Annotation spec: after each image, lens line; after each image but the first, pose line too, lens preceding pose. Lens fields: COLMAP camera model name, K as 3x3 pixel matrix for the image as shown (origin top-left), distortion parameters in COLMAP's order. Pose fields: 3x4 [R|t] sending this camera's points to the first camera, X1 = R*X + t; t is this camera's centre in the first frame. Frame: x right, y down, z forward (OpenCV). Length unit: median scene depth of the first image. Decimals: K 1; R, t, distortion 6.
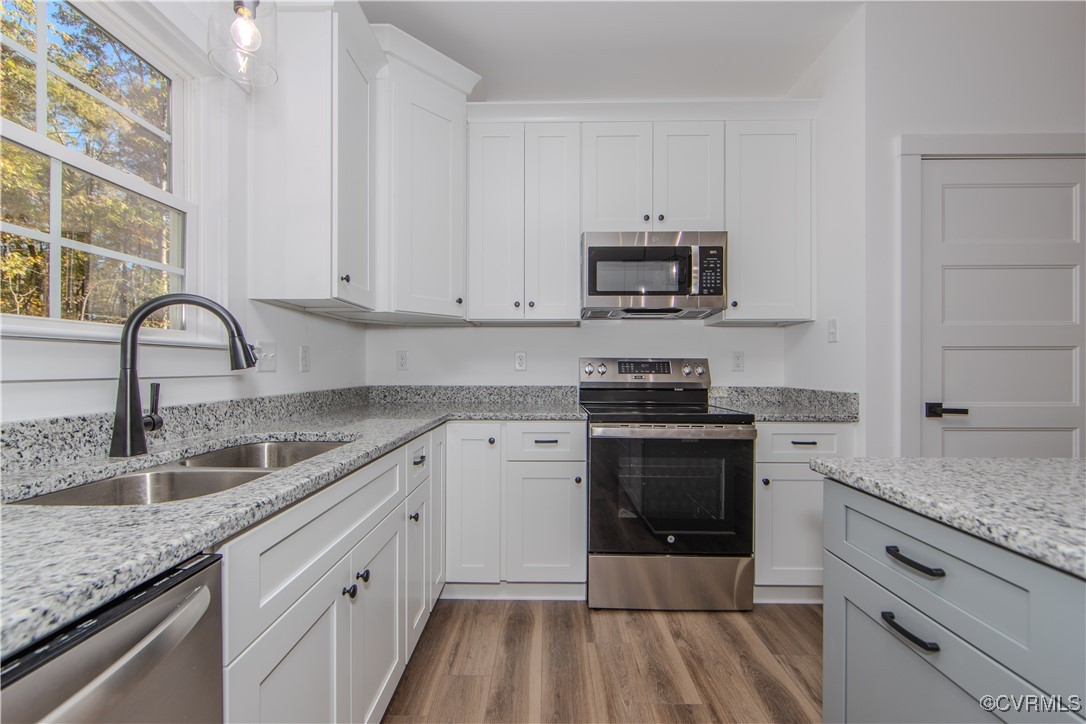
lens RADIAL K [[440.6, 0, 535.8], [0, 440.6, 368.0], [0, 0, 1]] dist [-0.001000, -0.000435]
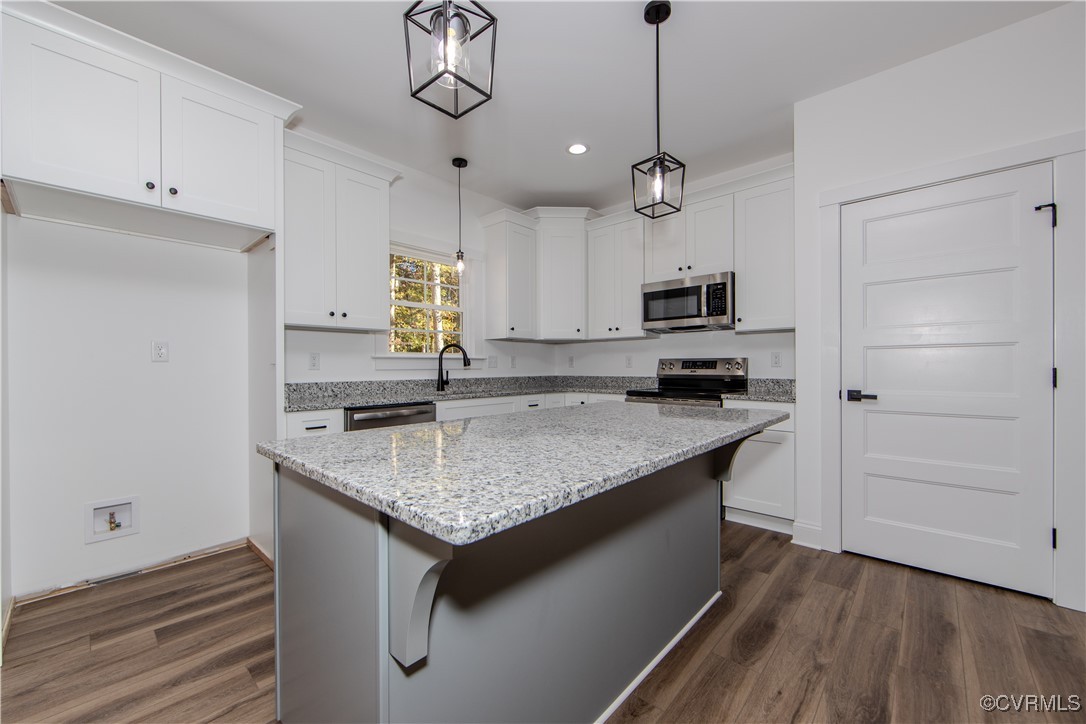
lens RADIAL K [[428.5, 0, 535.1], [0, 428.5, 366.5], [0, 0, 1]] dist [-0.002452, -0.000173]
pose [[0.747636, -0.004955, -0.664090, 0.952168], [0.004148, 0.999988, -0.002790, 0.008156], [0.664096, -0.000669, 0.747647, -0.523843]]
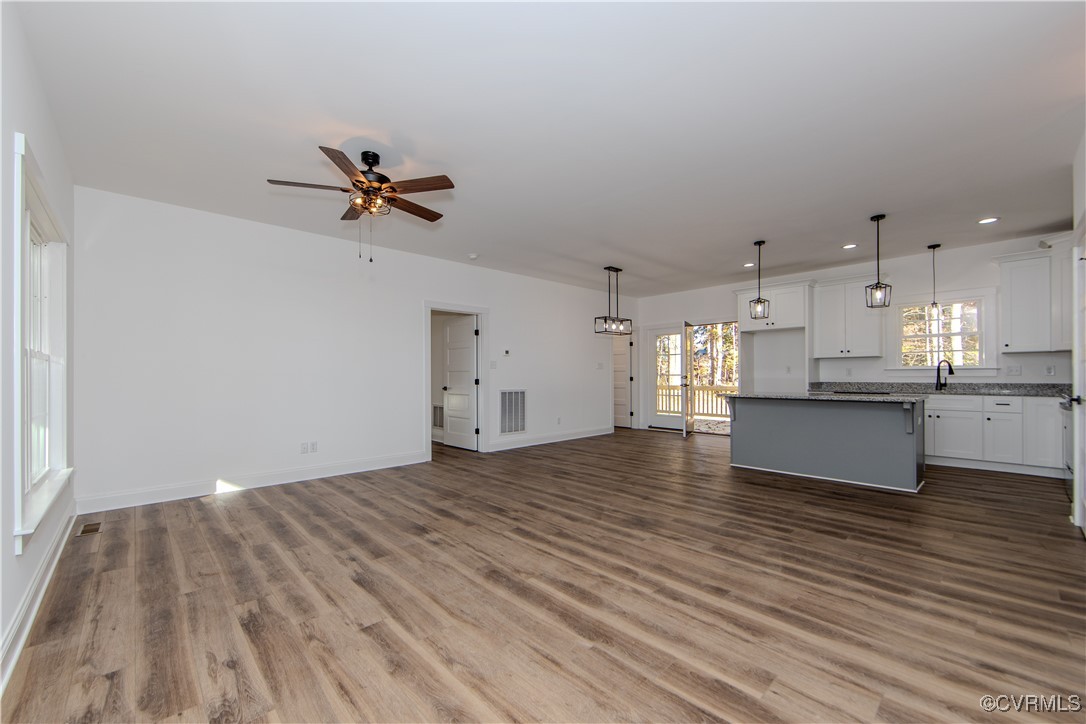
lens RADIAL K [[434.0, 0, 532.6], [0, 434.0, 373.3], [0, 0, 1]] dist [-0.000856, -0.000154]
pose [[-0.719931, -0.001032, -0.694045, 3.185082], [0.002328, 0.999990, -0.003902, -0.001539], [0.694042, -0.004425, -0.719921, 0.689013]]
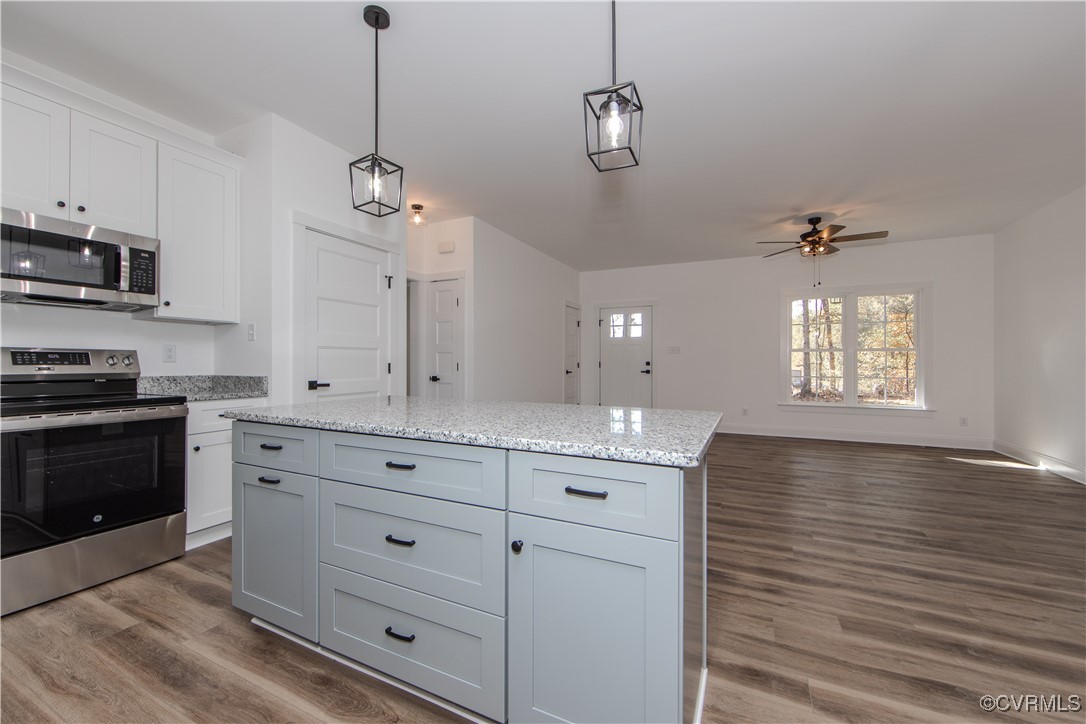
lens RADIAL K [[438.3, 0, 530.8], [0, 438.3, 360.7], [0, 0, 1]] dist [-0.001727, -0.000631]
pose [[0.429249, 0.001505, 0.903185, -0.189153], [0.001100, 0.999997, -0.002190, 0.009014], [-0.903185, 0.001933, 0.429246, -0.381936]]
